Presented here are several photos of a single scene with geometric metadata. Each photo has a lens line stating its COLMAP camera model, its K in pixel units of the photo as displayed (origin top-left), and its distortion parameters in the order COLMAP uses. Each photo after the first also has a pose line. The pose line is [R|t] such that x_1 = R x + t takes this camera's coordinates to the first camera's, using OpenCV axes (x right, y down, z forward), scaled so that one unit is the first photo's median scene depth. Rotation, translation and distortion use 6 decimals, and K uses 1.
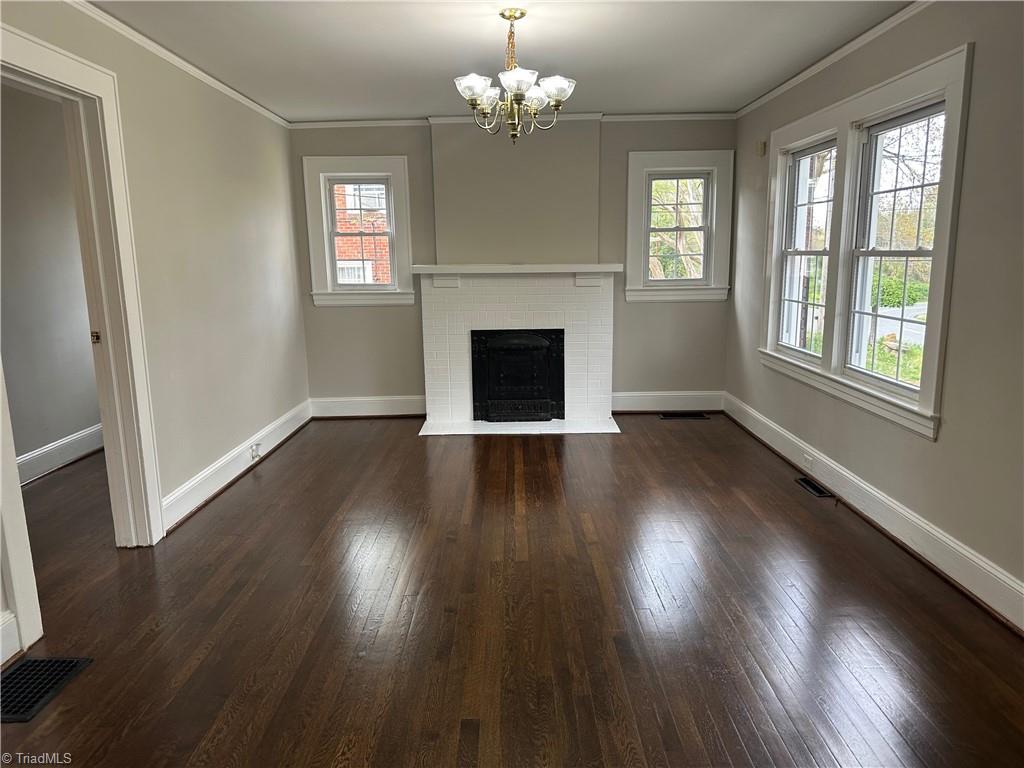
lens RADIAL K [[724.5, 0, 516.2], [0, 724.5, 382.8], [0, 0, 1]] dist [0.037512, -0.048631]
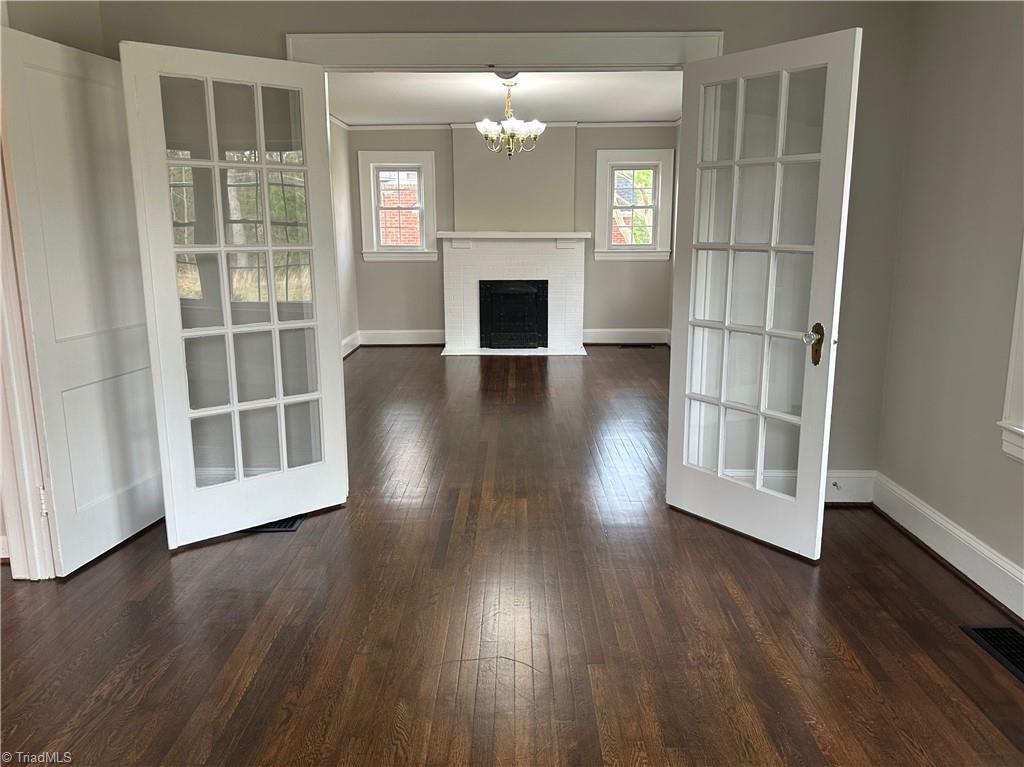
lens RADIAL K [[773.6, 0, 507.3], [0, 773.6, 387.7], [0, 0, 1]] dist [0.010993, 0.001434]
pose [[0.999815, 0.013175, -0.014003, 0.012970], [-0.012711, 0.999383, 0.032731, 0.080510], [0.014426, -0.032547, 0.999366, -0.454982]]
